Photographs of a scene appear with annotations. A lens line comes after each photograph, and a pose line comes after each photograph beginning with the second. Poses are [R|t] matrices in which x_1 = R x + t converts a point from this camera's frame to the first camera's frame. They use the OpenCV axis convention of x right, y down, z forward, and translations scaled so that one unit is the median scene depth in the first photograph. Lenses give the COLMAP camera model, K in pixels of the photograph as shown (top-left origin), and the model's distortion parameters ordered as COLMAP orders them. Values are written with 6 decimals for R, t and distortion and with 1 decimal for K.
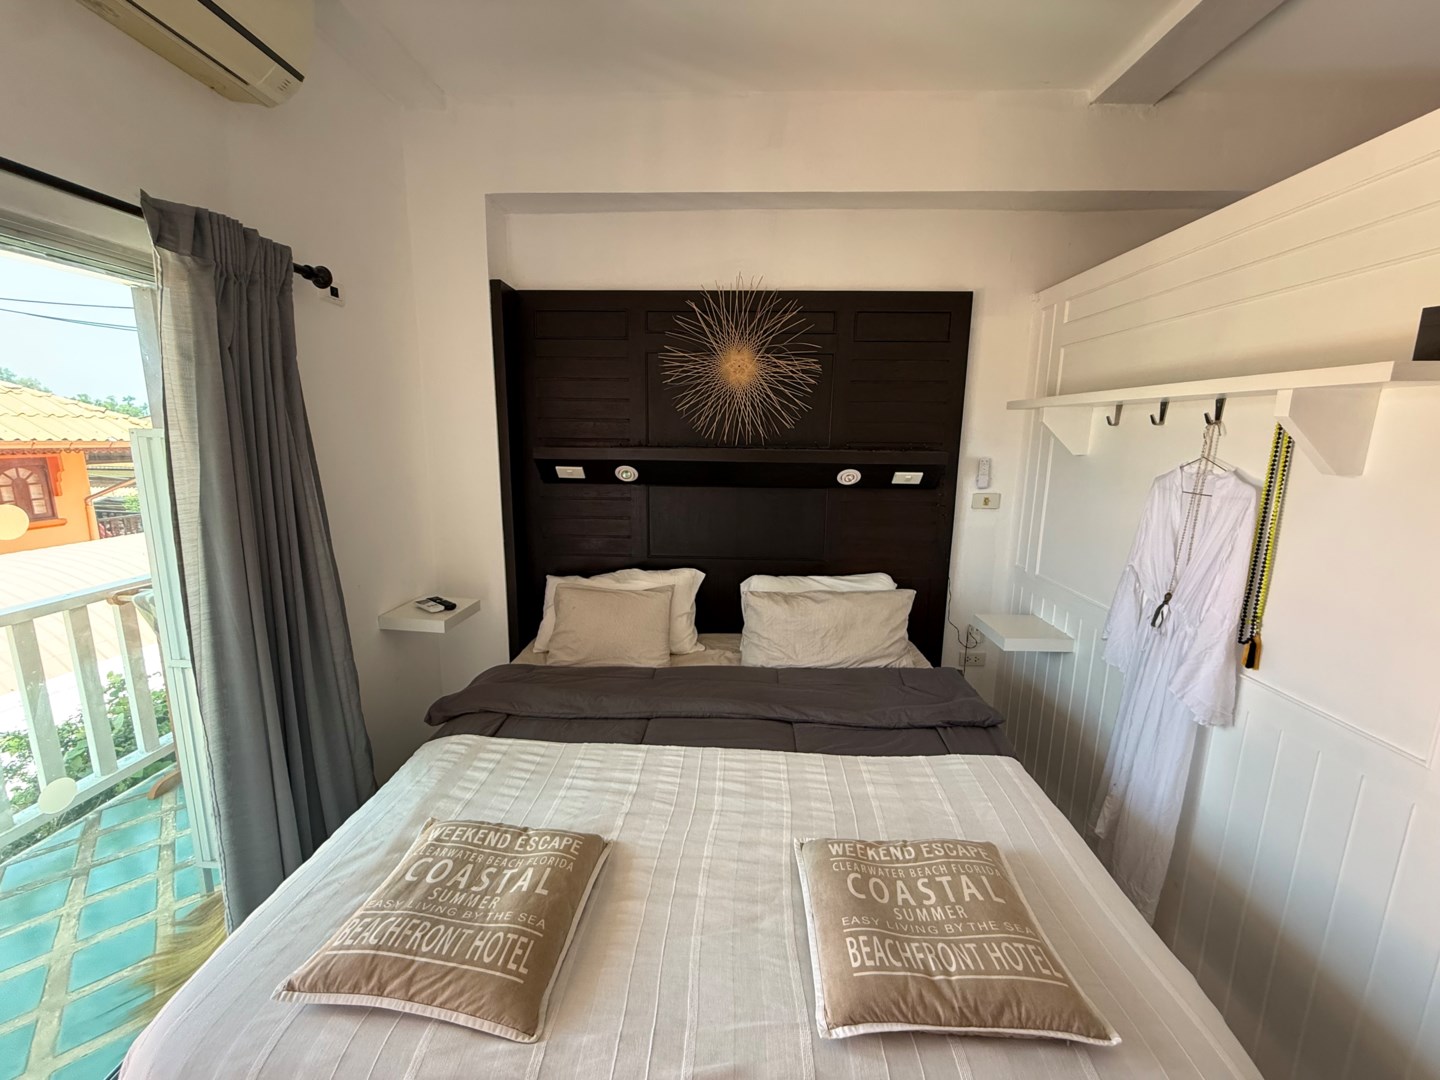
lens RADIAL K [[576.3, 0, 718.8], [0, 576.3, 534.6], [0, 0, 1]] dist [0.002519, 0.000389]
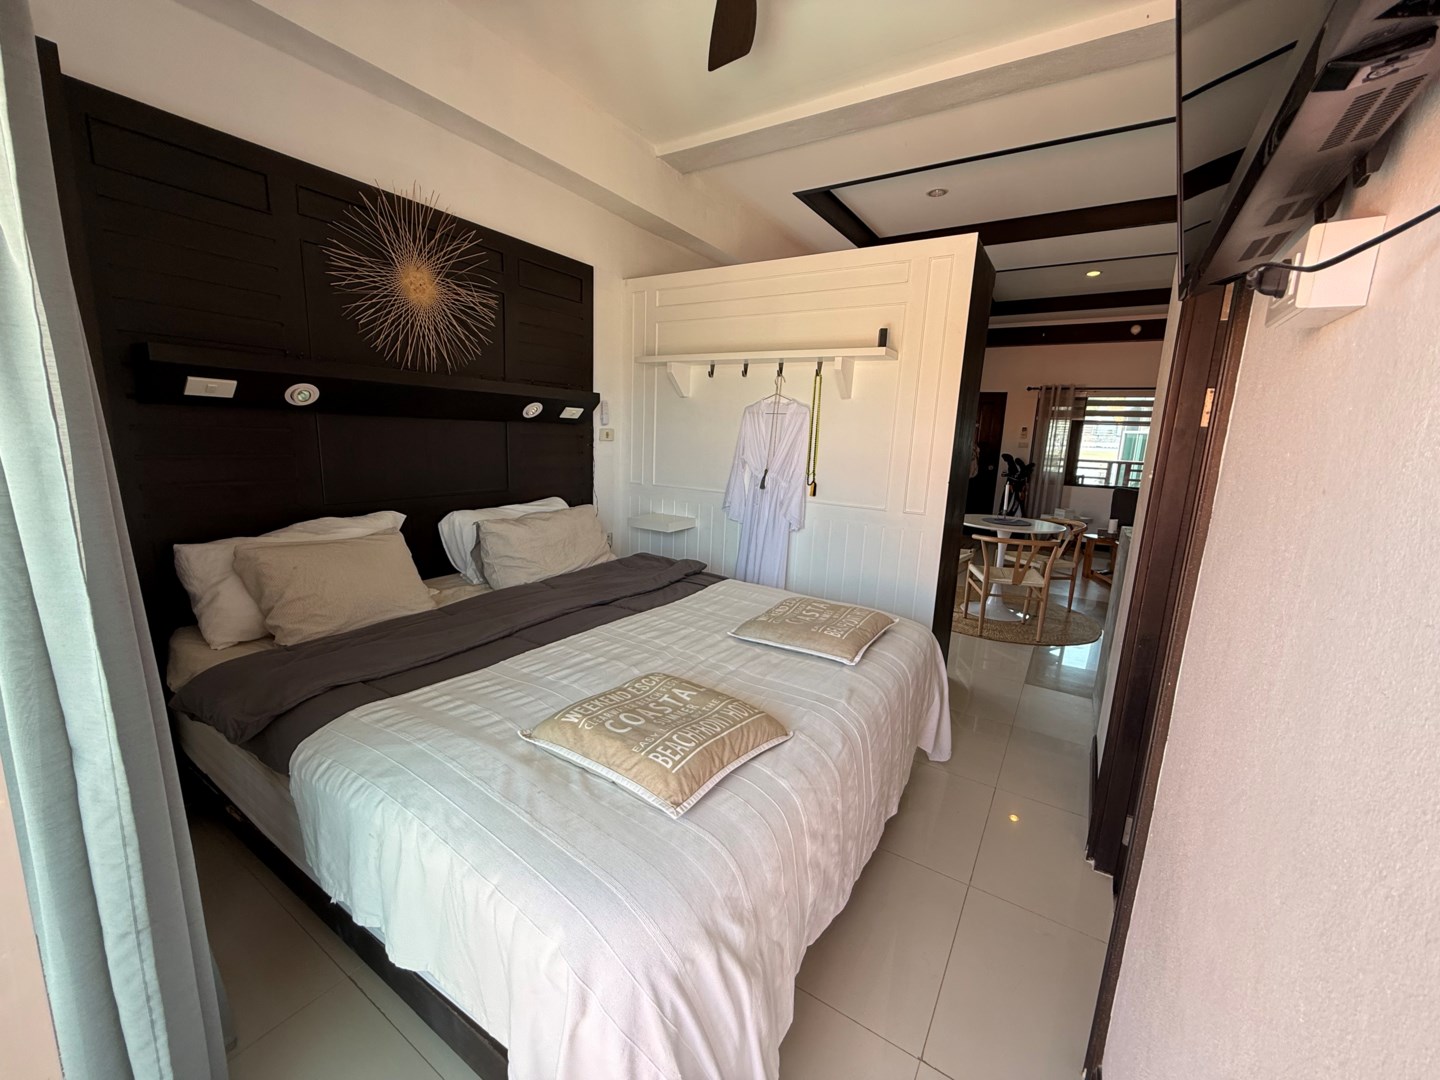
lens RADIAL K [[573.7, 0, 717.7], [0, 573.7, 536.2], [0, 0, 1]] dist [-0.001047, -0.000055]
pose [[0.507405, -0.145563, 0.849324, -0.583260], [0.116938, 0.988143, 0.099494, 0.073928], [-0.853736, 0.048834, 0.518410, 0.136449]]
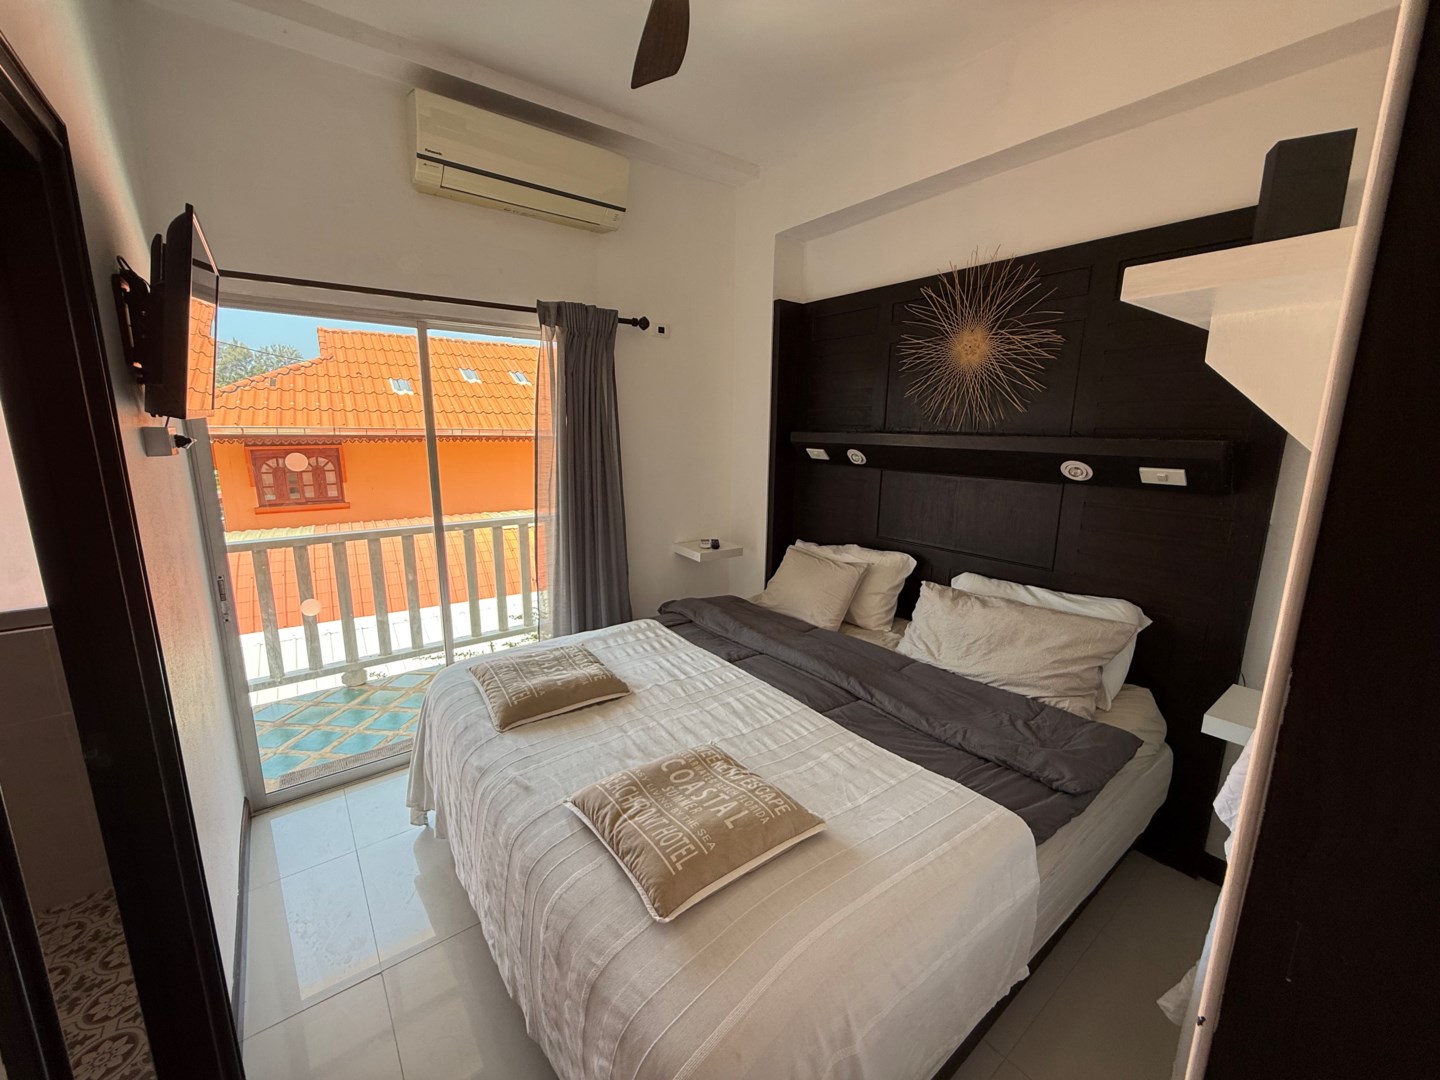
lens RADIAL K [[573.7, 0, 717.7], [0, 573.7, 536.2], [0, 0, 1]] dist [-0.001047, -0.000055]
pose [[0.640535, 0.142675, -0.754559, 0.538241], [-0.137411, 0.988025, 0.070174, 0.003728], [0.755535, 0.058736, 0.652470, 0.100072]]
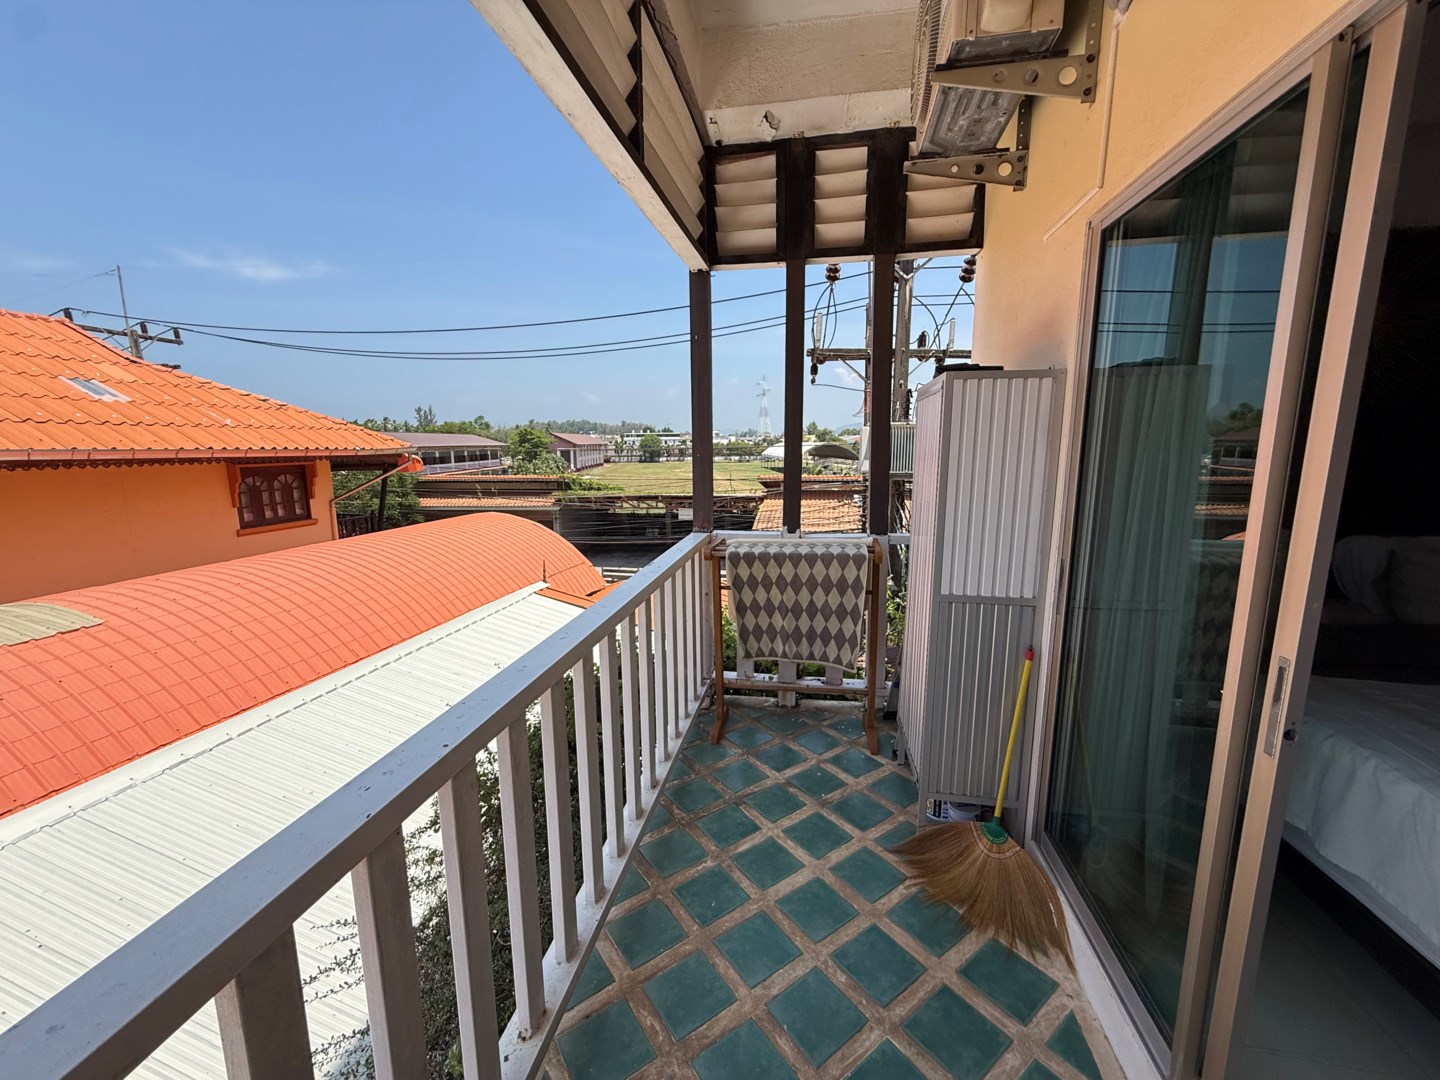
lens RADIAL K [[576.2, 0, 718.2], [0, 576.2, 538.4], [0, 0, 1]] dist [0.001552, 0.000064]
pose [[0.991254, -0.000620, -0.131966, -0.904528], [-0.000425, 0.999969, -0.007891, 0.089353], [0.131967, 0.007878, 0.991223, -0.070648]]
